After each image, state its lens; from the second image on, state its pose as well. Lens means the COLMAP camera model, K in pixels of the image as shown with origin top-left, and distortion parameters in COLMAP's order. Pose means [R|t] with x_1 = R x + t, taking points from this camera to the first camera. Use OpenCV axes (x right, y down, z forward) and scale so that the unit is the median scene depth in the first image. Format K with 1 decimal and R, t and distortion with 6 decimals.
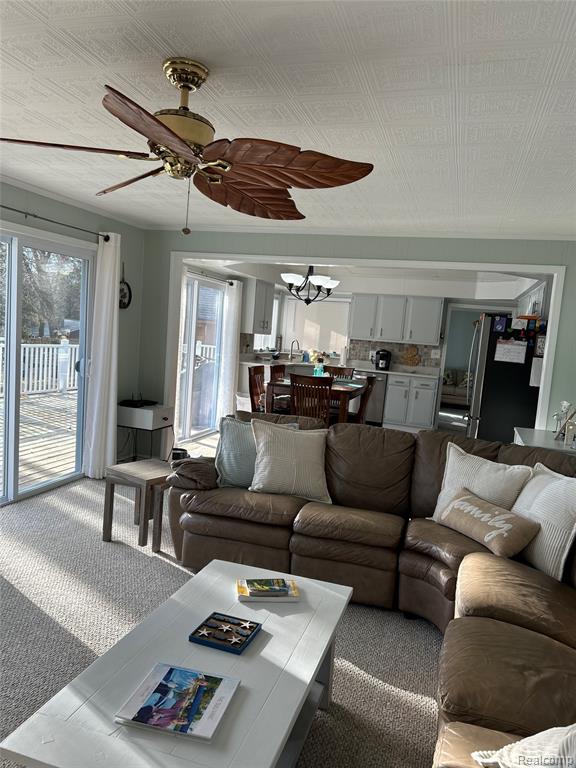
lens RADIAL K [[577.7, 0, 288.1], [0, 577.7, 386.8], [0, 0, 1]] dist [0.050364, -0.051572]
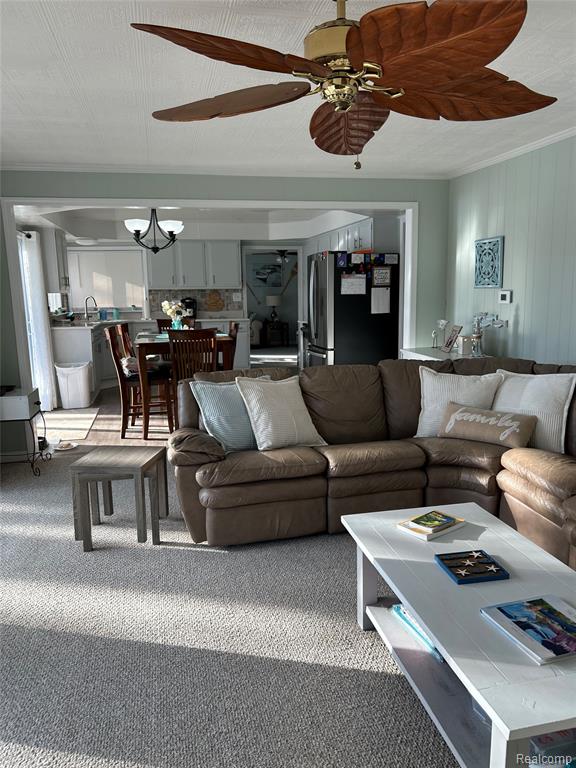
lens RADIAL K [[577.7, 0, 292.6], [0, 577.7, 384.9], [0, 0, 1]] dist [0.050364, -0.051572]
pose [[0.863110, -0.174552, 0.473892, -0.423676], [0.133512, 0.983850, 0.119220, -0.030492], [-0.487049, -0.039630, 0.872475, 0.140850]]
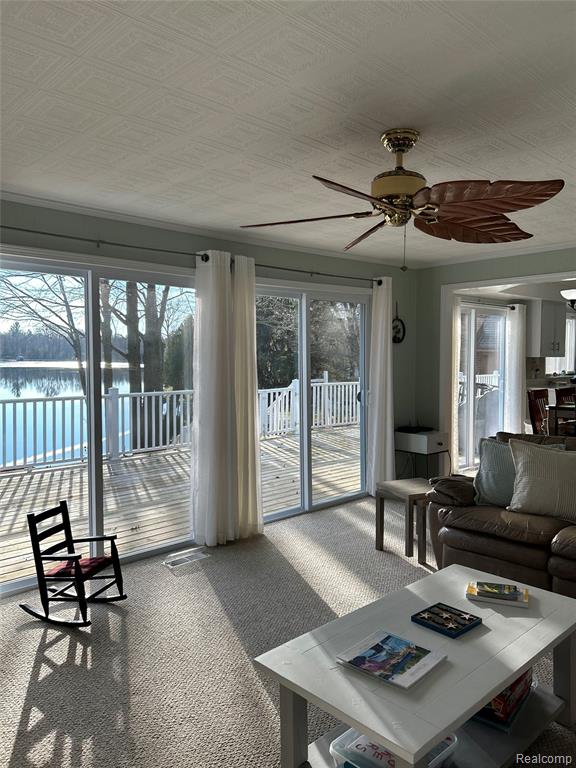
lens RADIAL K [[577.7, 0, 285.9], [0, 577.7, 386.1], [0, 0, 1]] dist [0.050364, -0.051572]
pose [[0.865187, -0.054432, -0.498486, 0.108469], [0.023078, 0.997360, -0.068852, 0.024882], [0.500917, 0.048066, 0.864159, -0.070010]]
